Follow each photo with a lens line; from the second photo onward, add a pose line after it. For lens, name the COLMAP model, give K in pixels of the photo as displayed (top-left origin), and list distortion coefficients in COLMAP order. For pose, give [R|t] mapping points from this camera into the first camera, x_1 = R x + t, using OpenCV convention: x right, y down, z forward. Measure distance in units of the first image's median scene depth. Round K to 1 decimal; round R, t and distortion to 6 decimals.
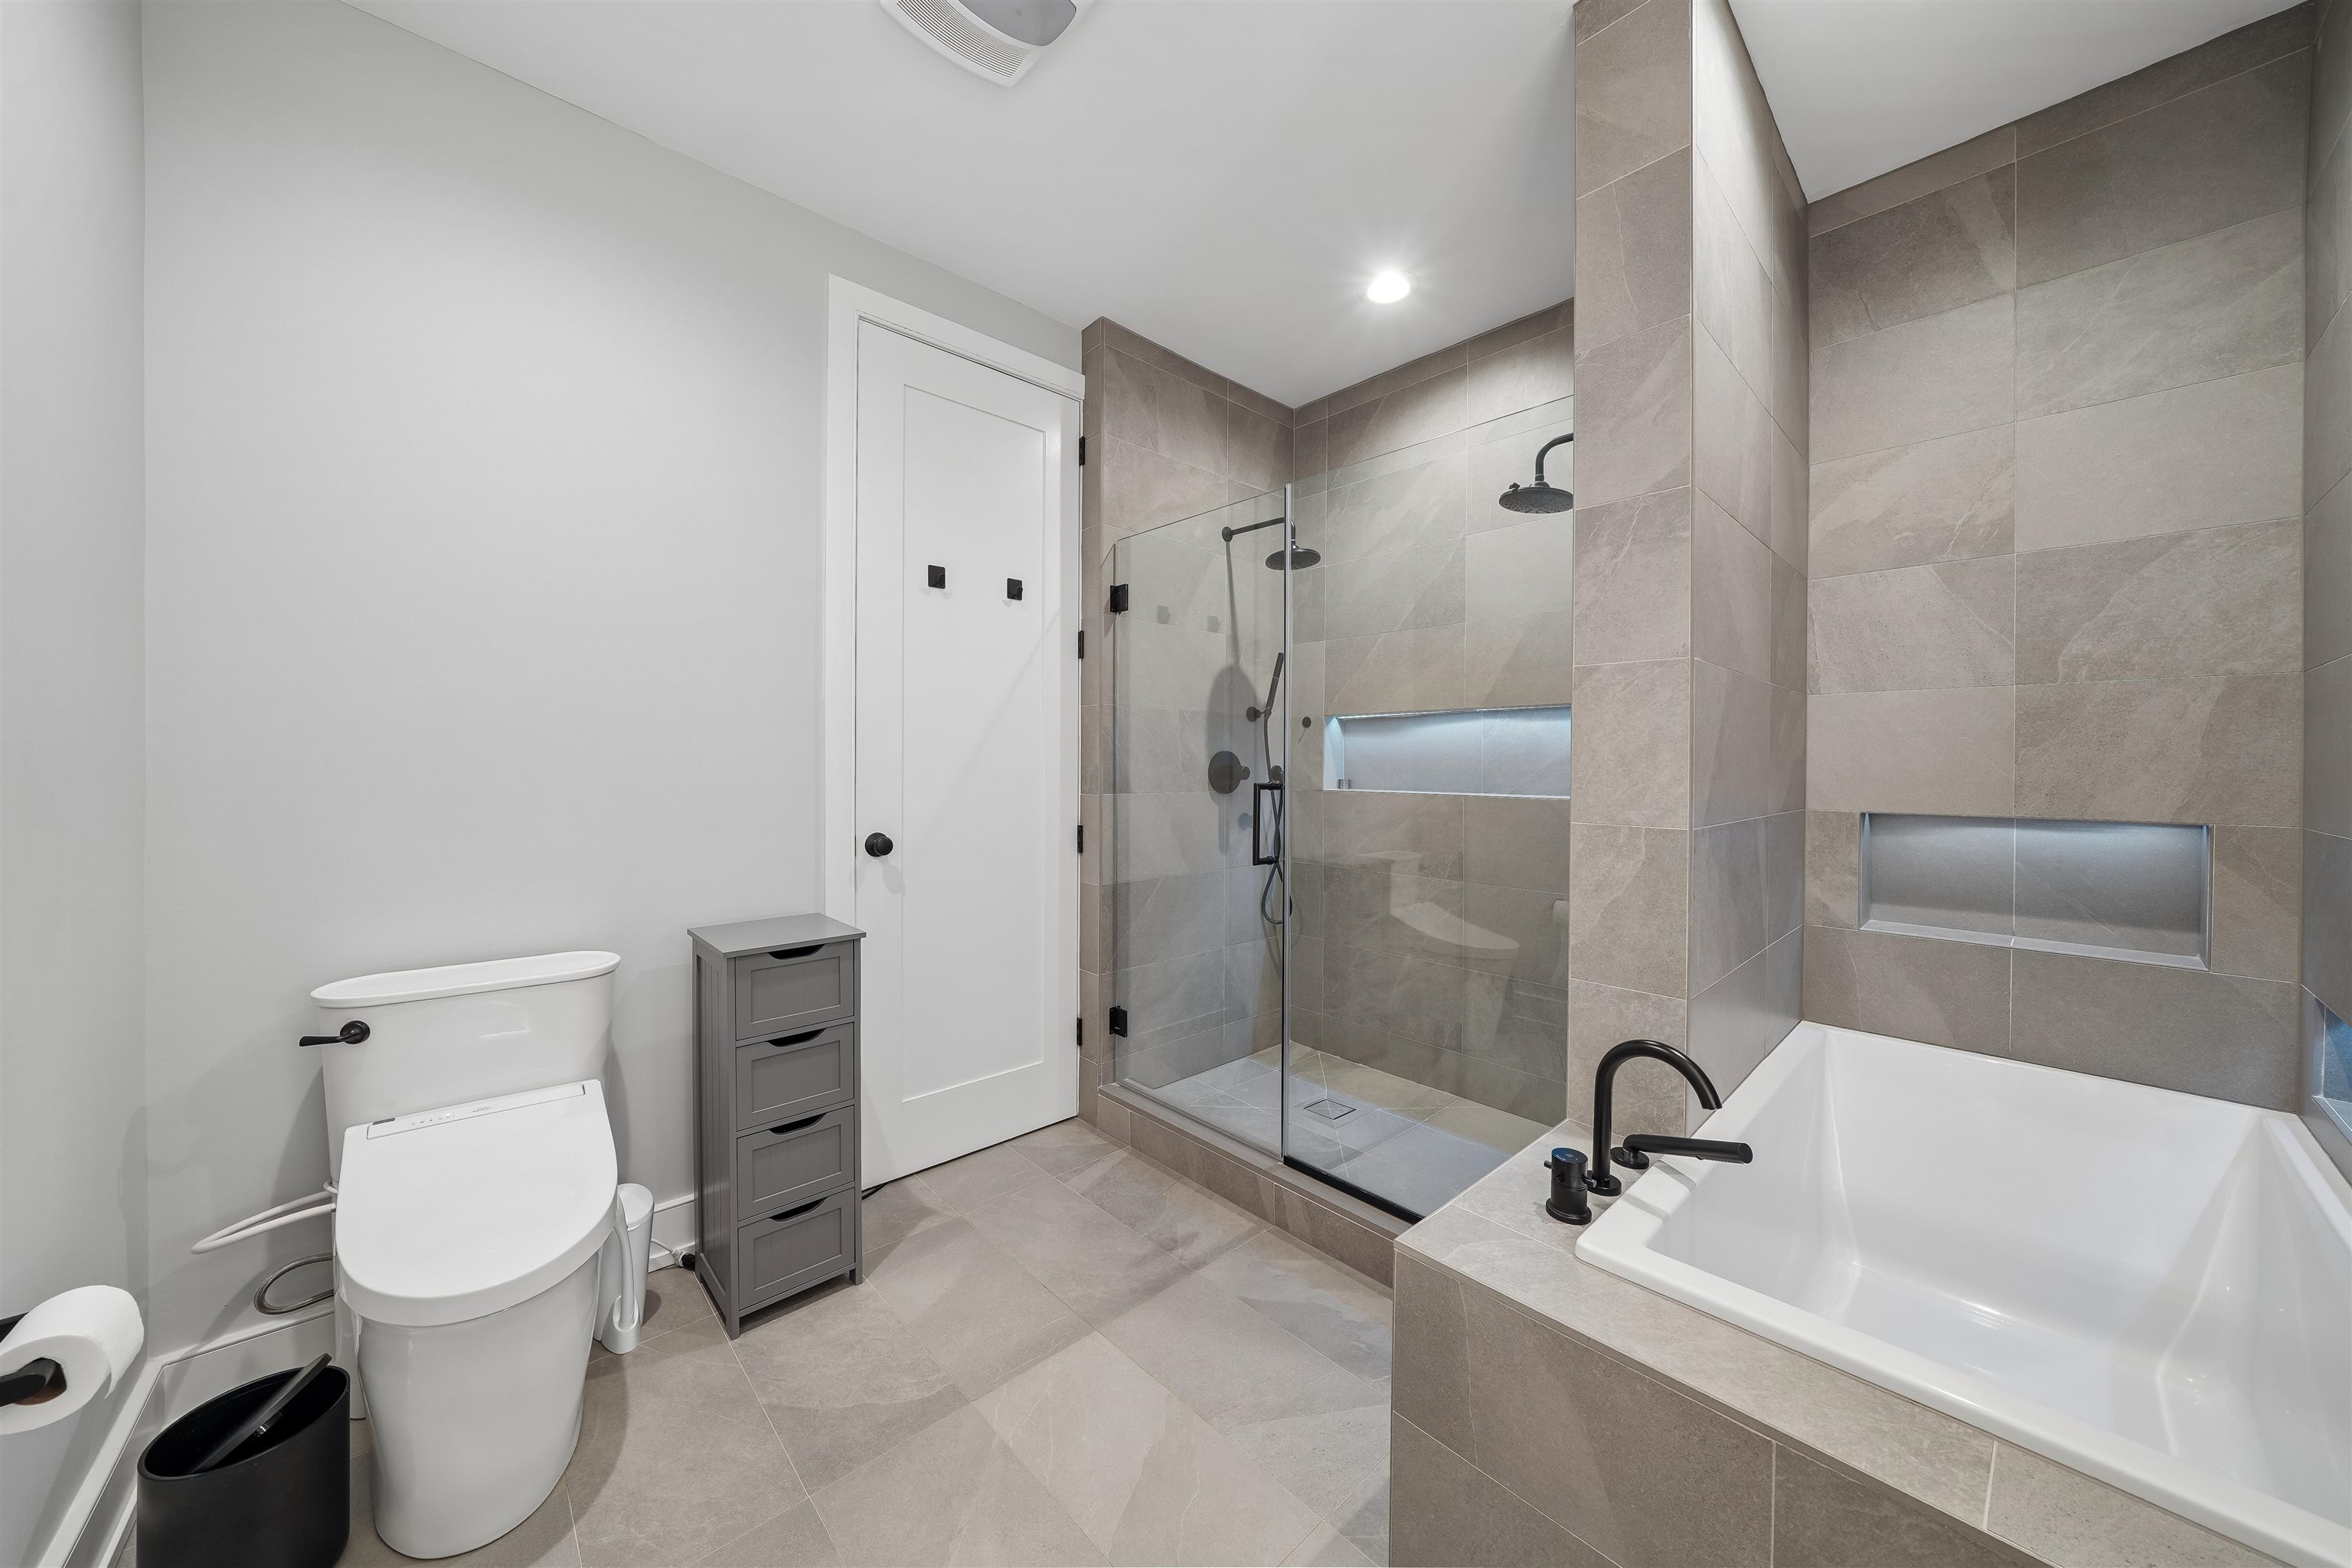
lens RADIAL K [[813.4, 0, 1176.2], [0, 813.4, 781.4], [0, 0, 1]] dist [-0.009230, 0.000373]
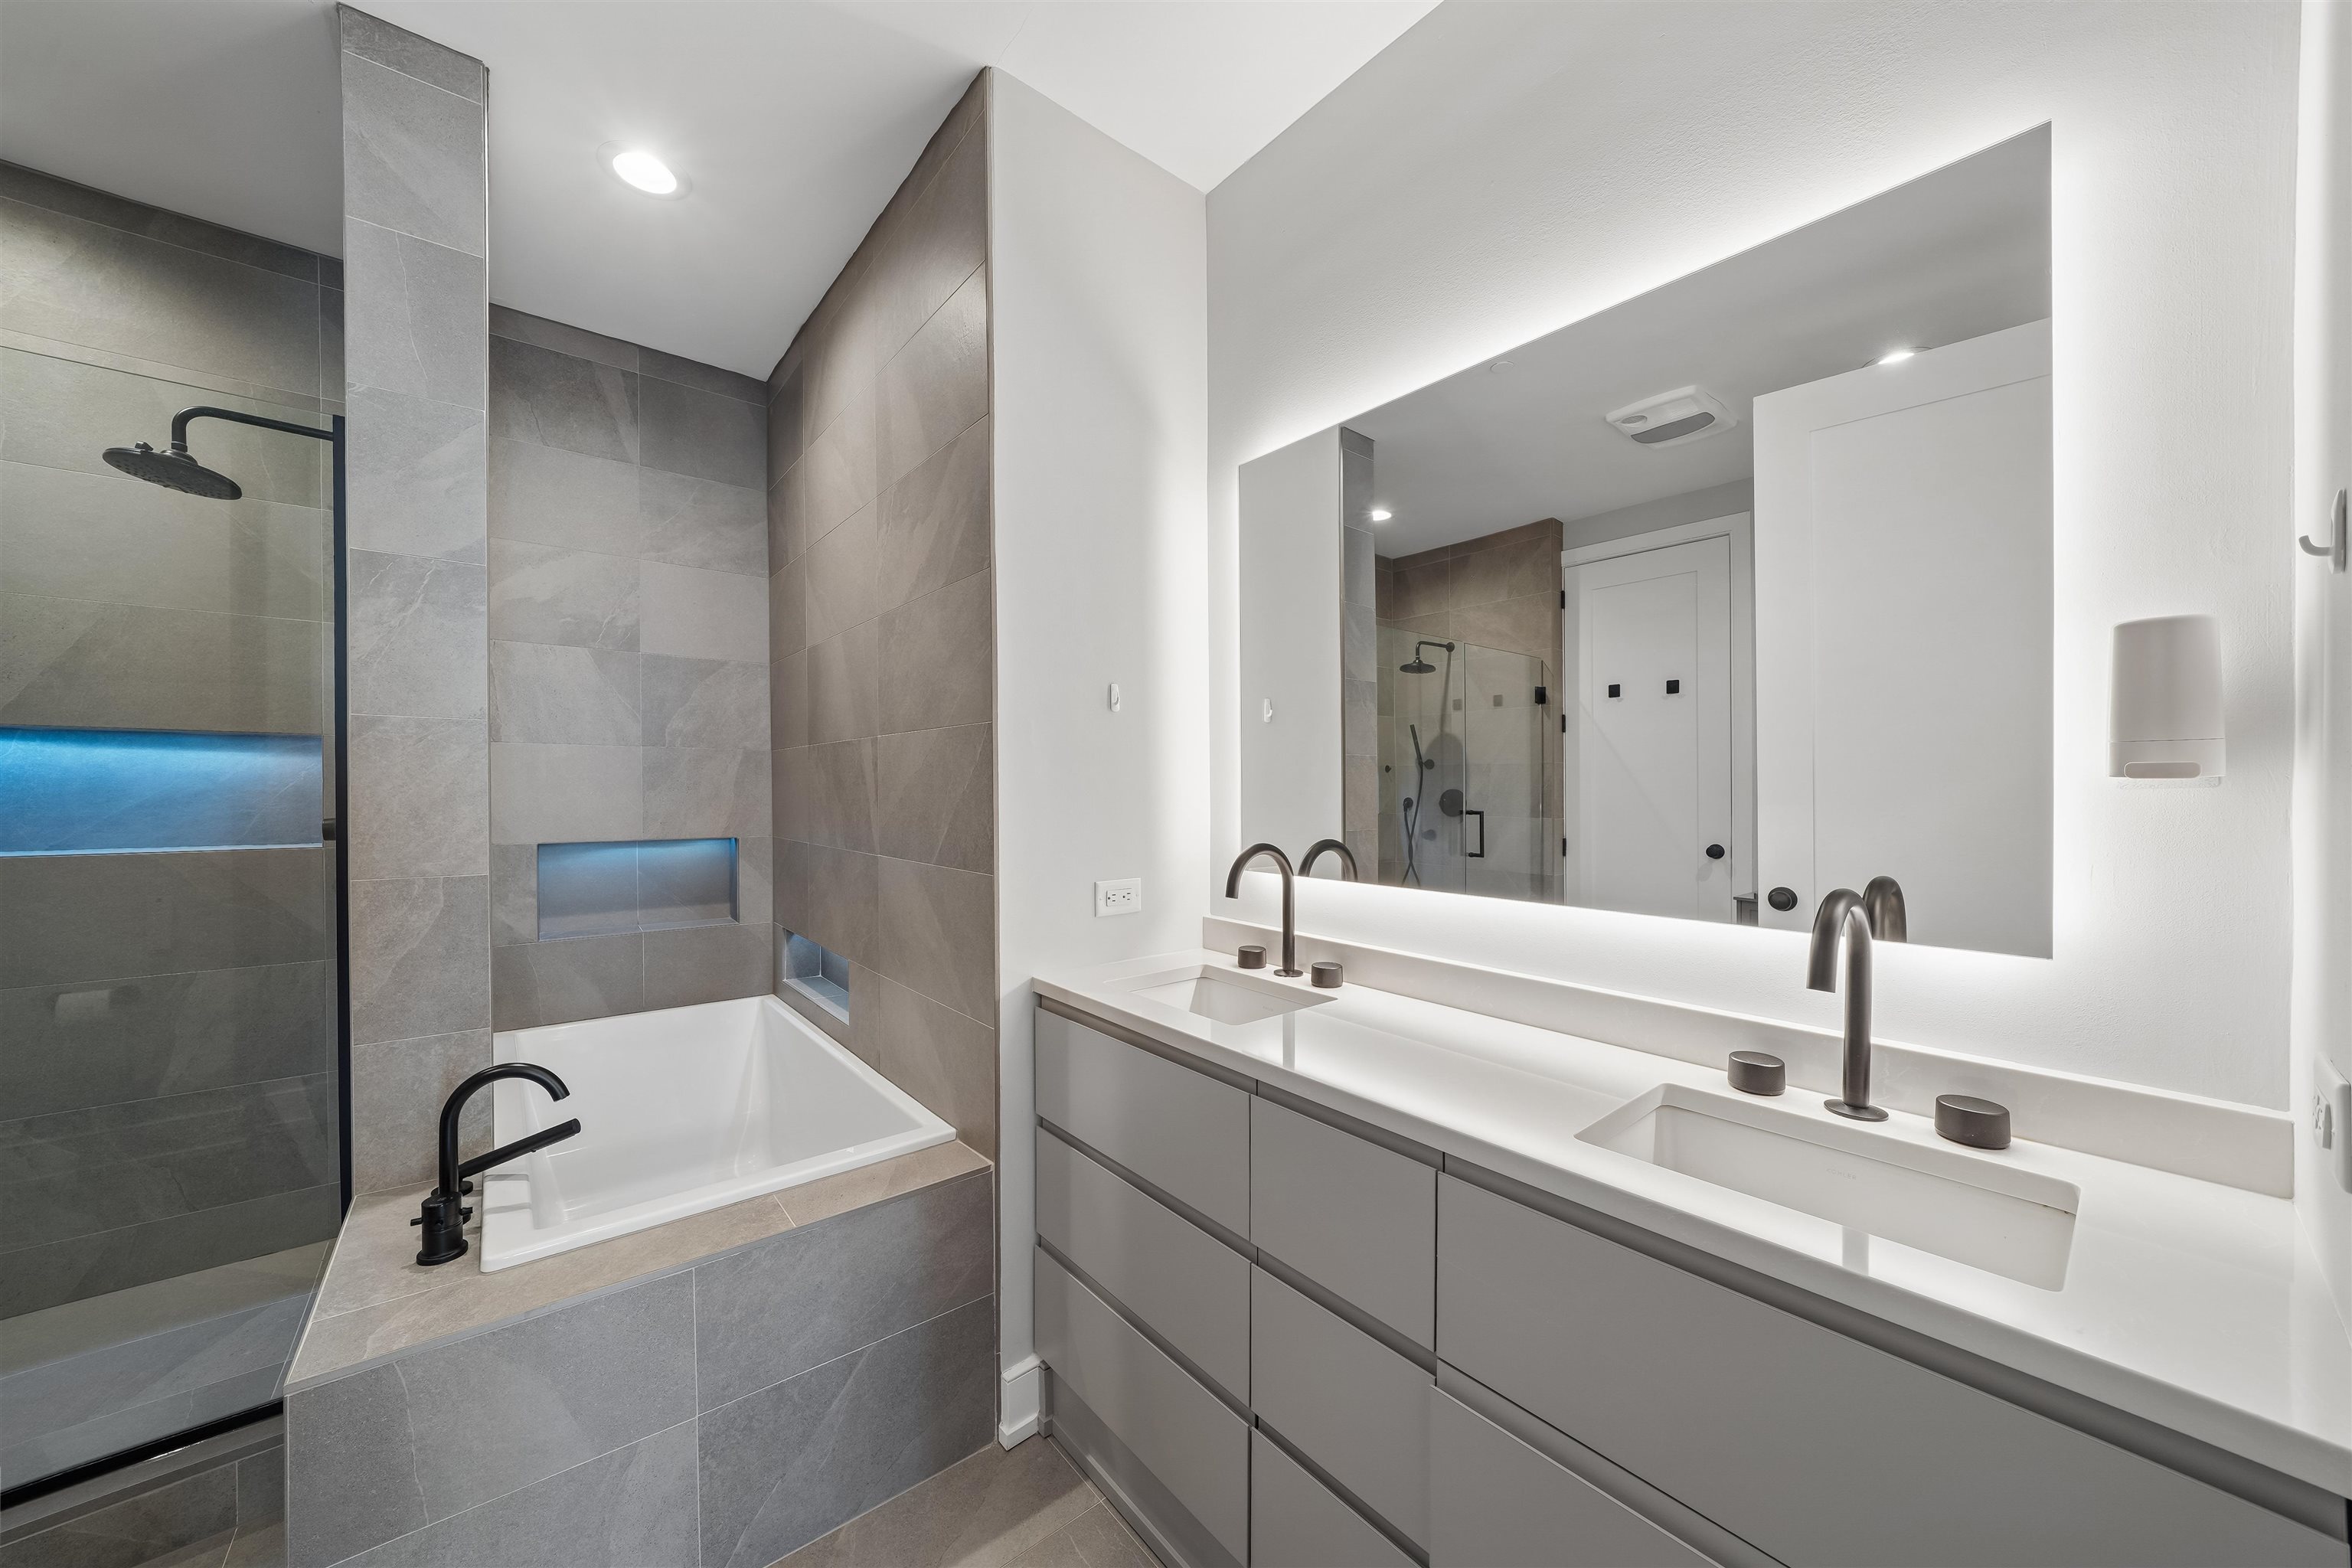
lens RADIAL K [[824.0, 0, 1192.2], [0, 824.0, 783.2], [0, 0, 1]] dist [0.000232, 0.000072]
pose [[0.022504, 0.000564, 0.999747, -0.435362], [0.008389, 0.999965, -0.000753, -0.051902], [-0.999712, 0.008404, 0.022498, 0.002629]]
